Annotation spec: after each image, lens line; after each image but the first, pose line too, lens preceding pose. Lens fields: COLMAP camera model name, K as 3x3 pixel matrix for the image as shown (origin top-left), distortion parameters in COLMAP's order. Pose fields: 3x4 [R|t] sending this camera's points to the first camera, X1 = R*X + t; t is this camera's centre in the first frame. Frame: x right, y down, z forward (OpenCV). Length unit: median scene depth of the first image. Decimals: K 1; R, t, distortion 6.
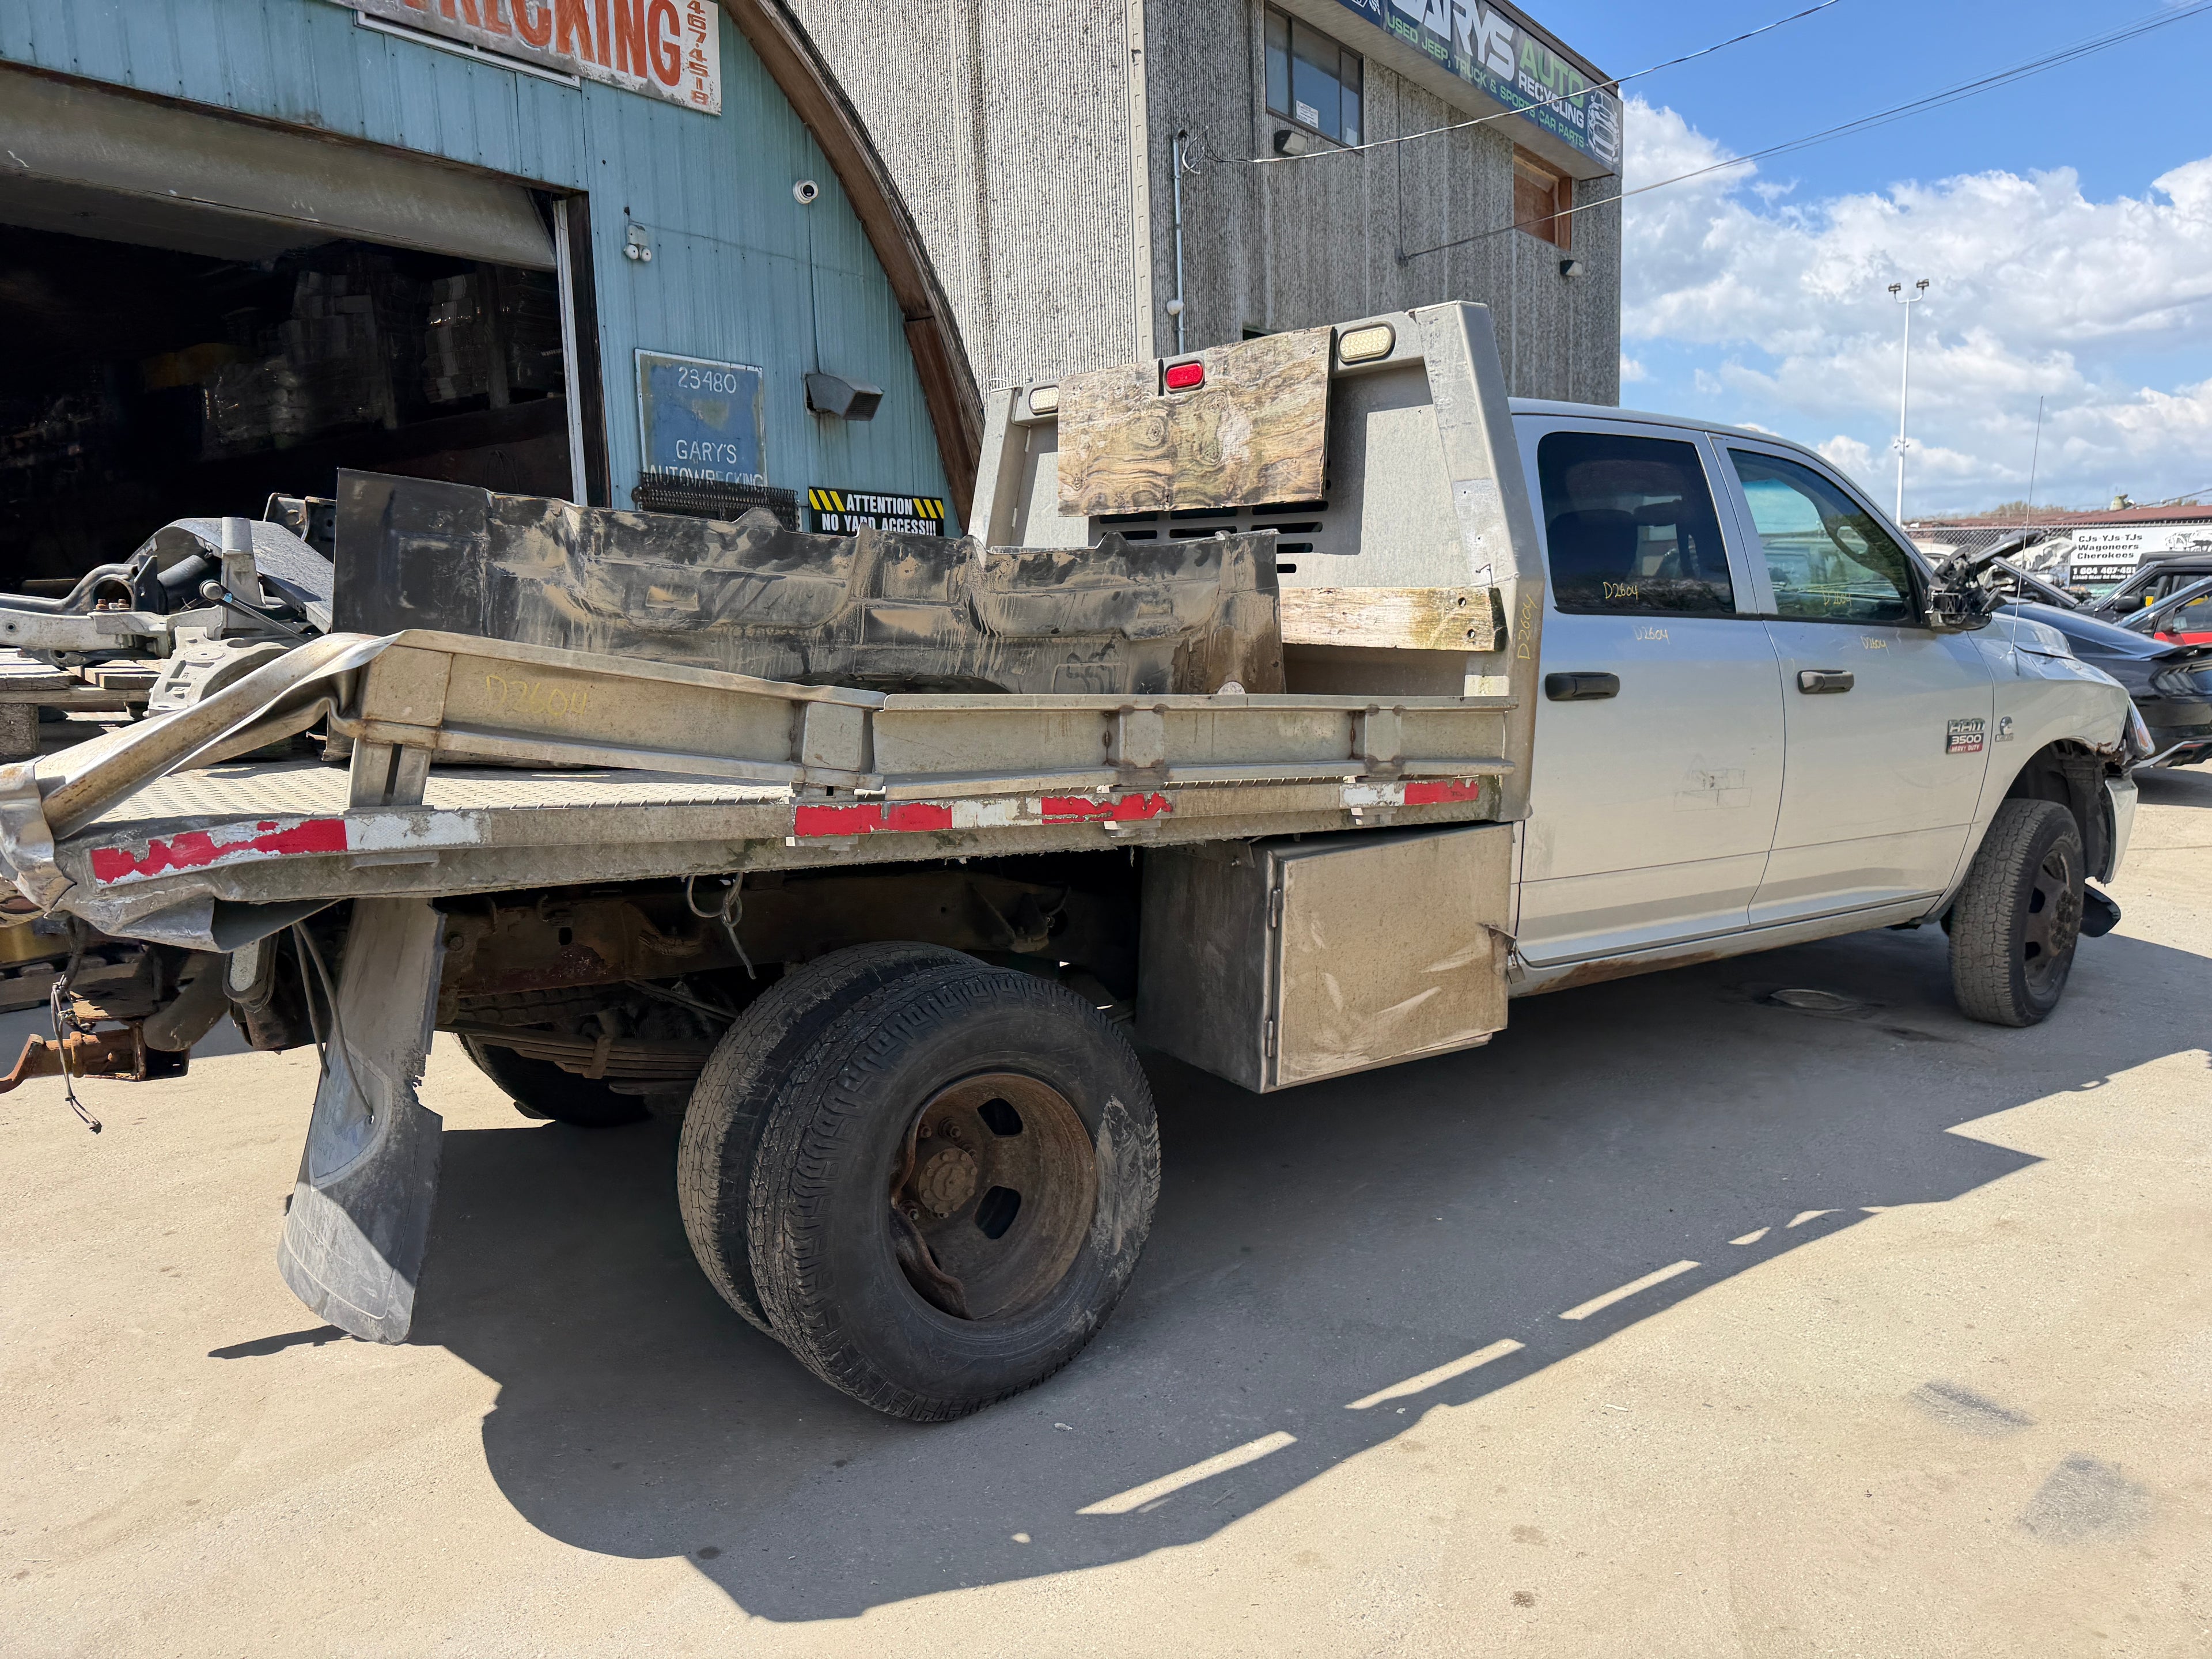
lens RADIAL K [[1559.4, 0, 1118.6], [0, 1559.4, 849.3], [0, 0, 1]] dist [0.031240, -0.040299]
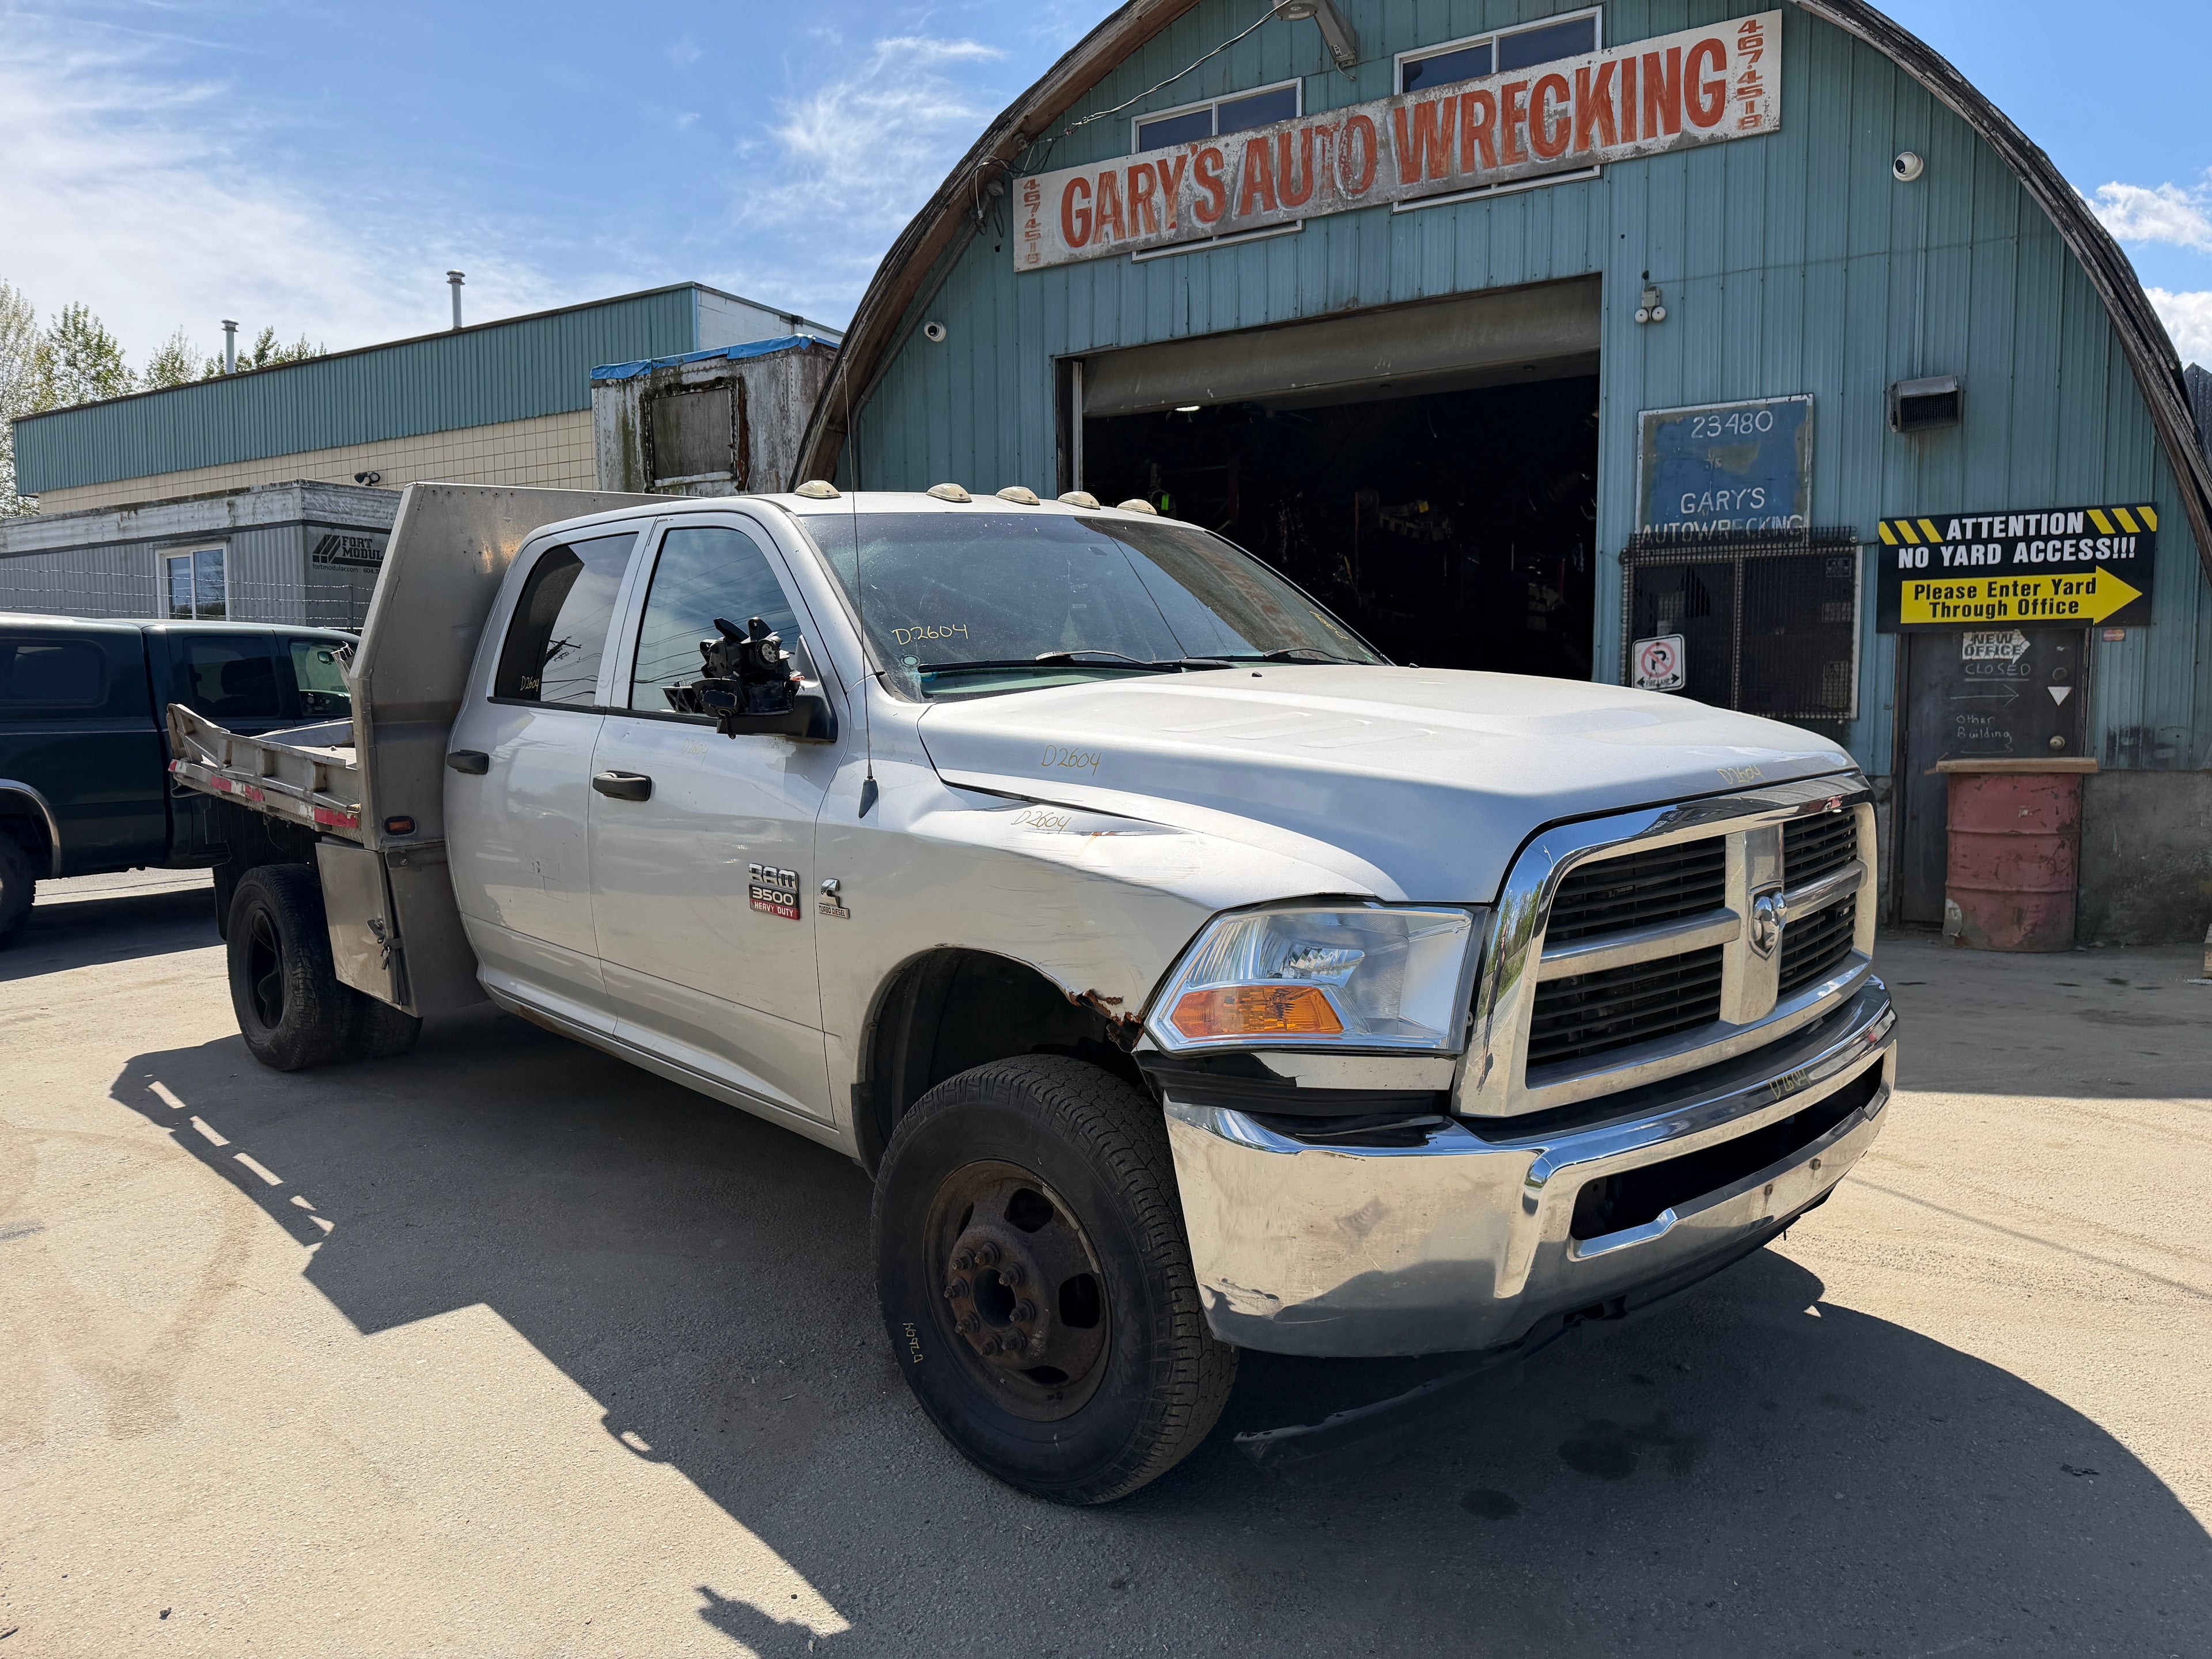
lens RADIAL K [[1559.4, 0, 1112.8], [0, 1559.4, 840.9], [0, 0, 1]] dist [0.031240, -0.040299]
pose [[0.104029, 0.109029, -0.988580, 1.152506], [-0.135938, 0.986204, 0.094462, -0.167372], [0.985240, 0.124559, 0.117415, 1.001612]]
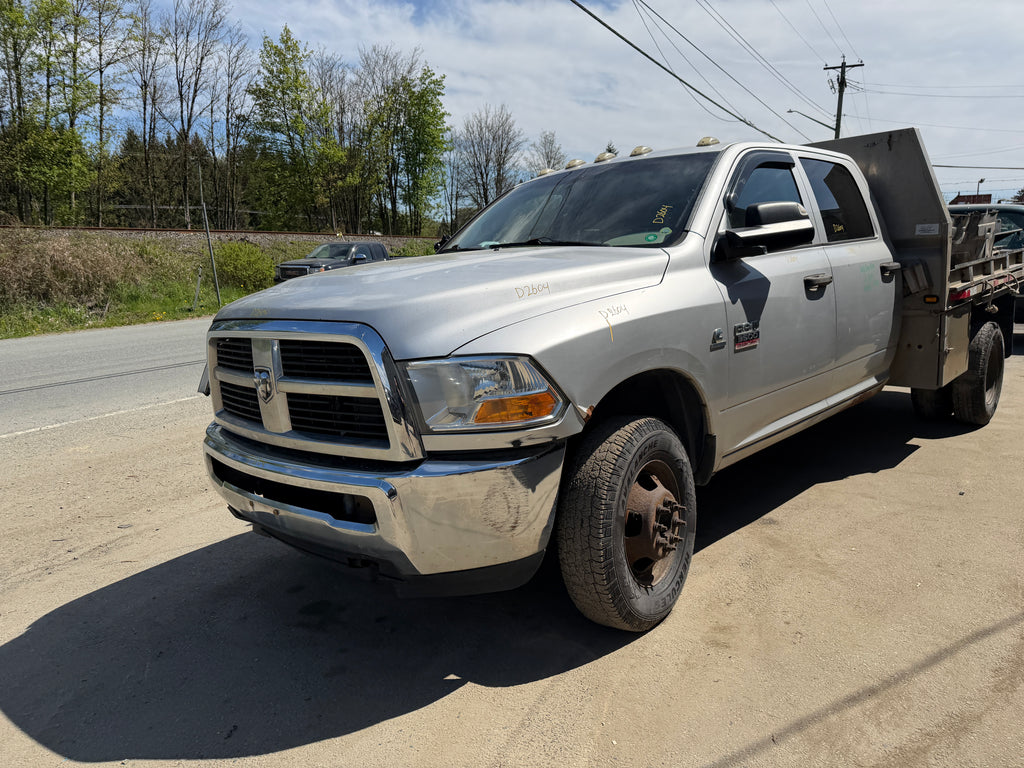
lens RADIAL K [[721.9, 0, 518.1], [0, 721.9, 384.6], [0, 0, 1]] dist [0.031240, -0.040299]
pose [[-0.980913, 0.077110, -0.178506, 0.574956], [0.016822, 0.948221, 0.317166, -0.277302], [0.193719, 0.308109, -0.931419, 1.785955]]
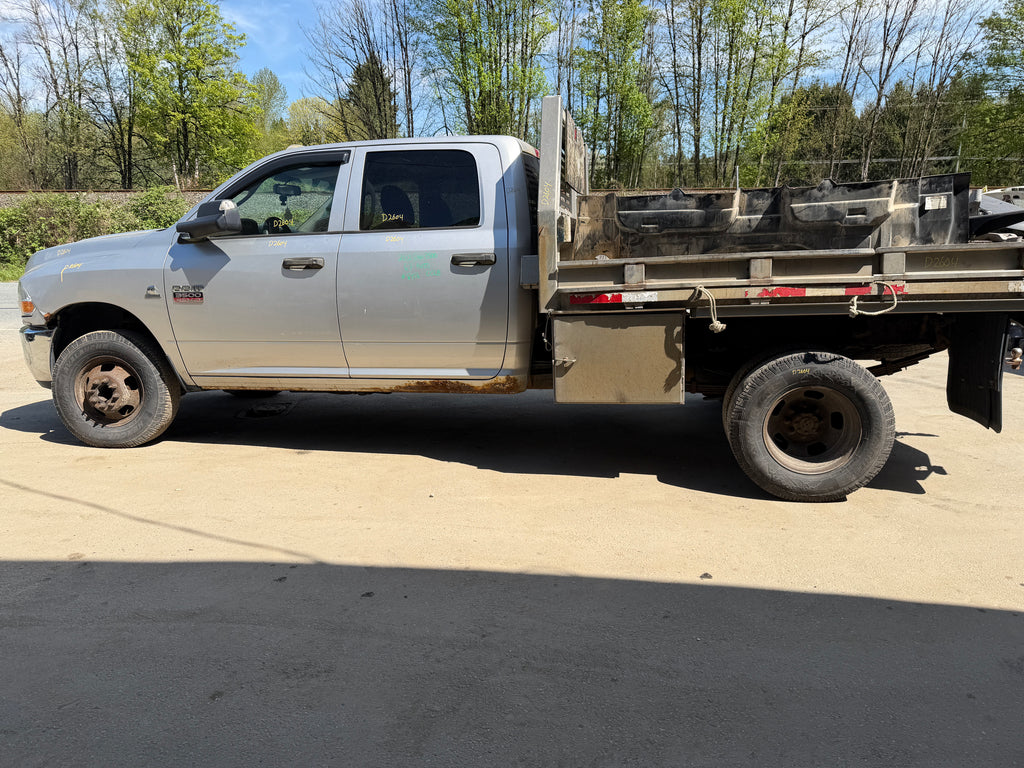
lens RADIAL K [[718.8, 0, 507.2], [0, 718.8, 390.9], [0, 0, 1]] dist [0.035561, -0.043438]
pose [[-0.692180, -0.139883, 0.708039, -0.609515], [0.125416, 0.942799, 0.308870, -0.233936], [-0.710744, 0.302593, -0.635043, 1.569146]]
